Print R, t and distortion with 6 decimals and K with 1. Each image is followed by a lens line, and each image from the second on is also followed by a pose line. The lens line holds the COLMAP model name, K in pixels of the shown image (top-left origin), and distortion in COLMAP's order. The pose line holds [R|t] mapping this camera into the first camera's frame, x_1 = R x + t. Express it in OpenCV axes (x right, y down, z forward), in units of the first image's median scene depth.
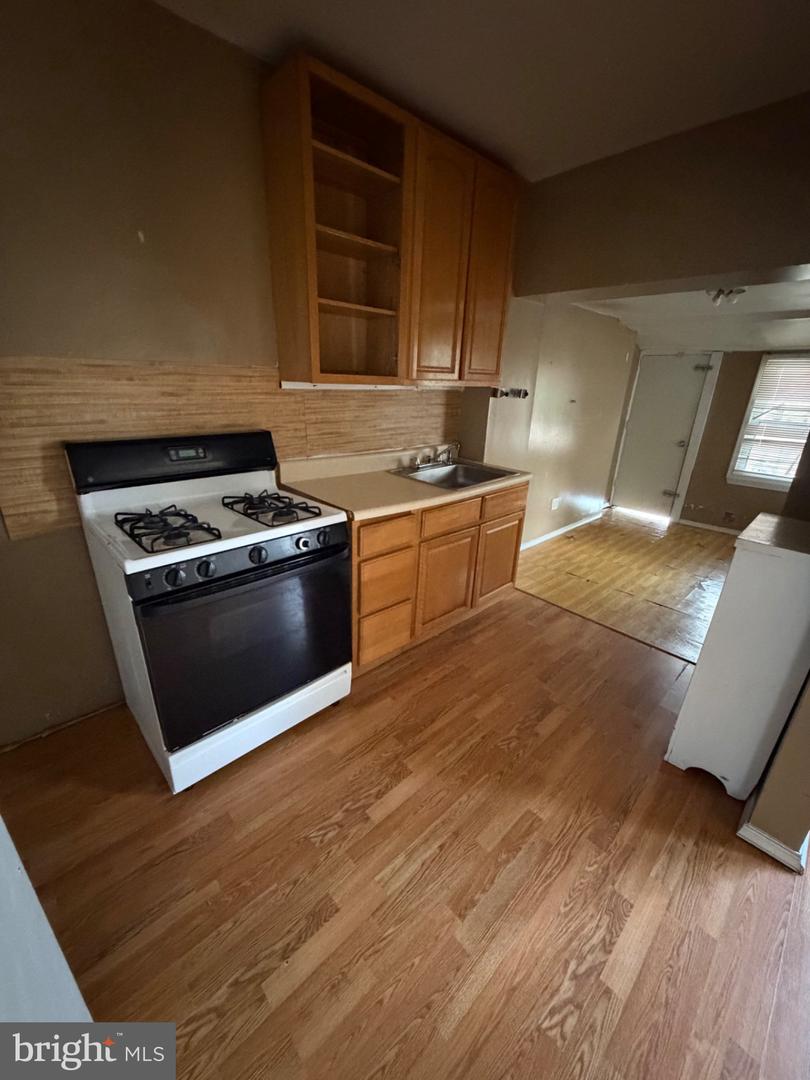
lens RADIAL K [[428.5, 0, 405.0], [0, 428.5, 540.0], [0, 0, 1]] dist [0.003146, 0.000285]
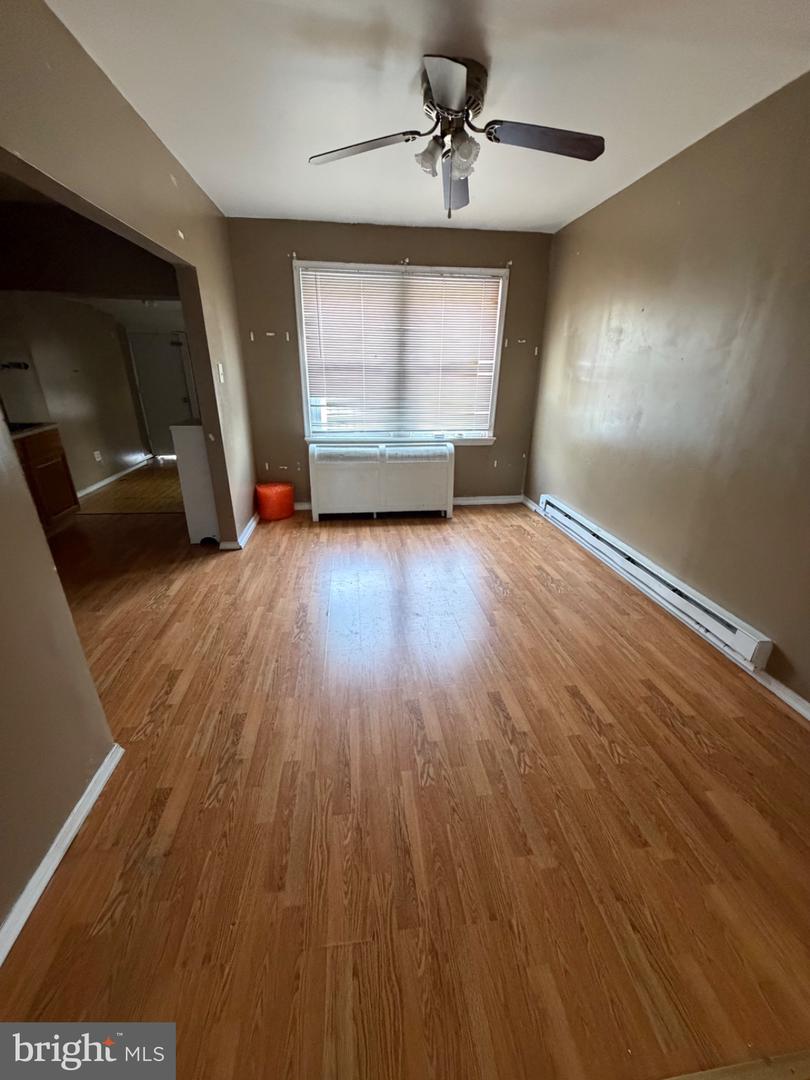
lens RADIAL K [[428.5, 0, 405.0], [0, 428.5, 540.0], [0, 0, 1]] dist [0.003146, 0.000285]
pose [[0.588368, -0.332501, 0.737066, -0.200496], [0.288722, 0.937841, 0.192599, 0.264150], [-0.755290, 0.099488, 0.647795, -0.740222]]
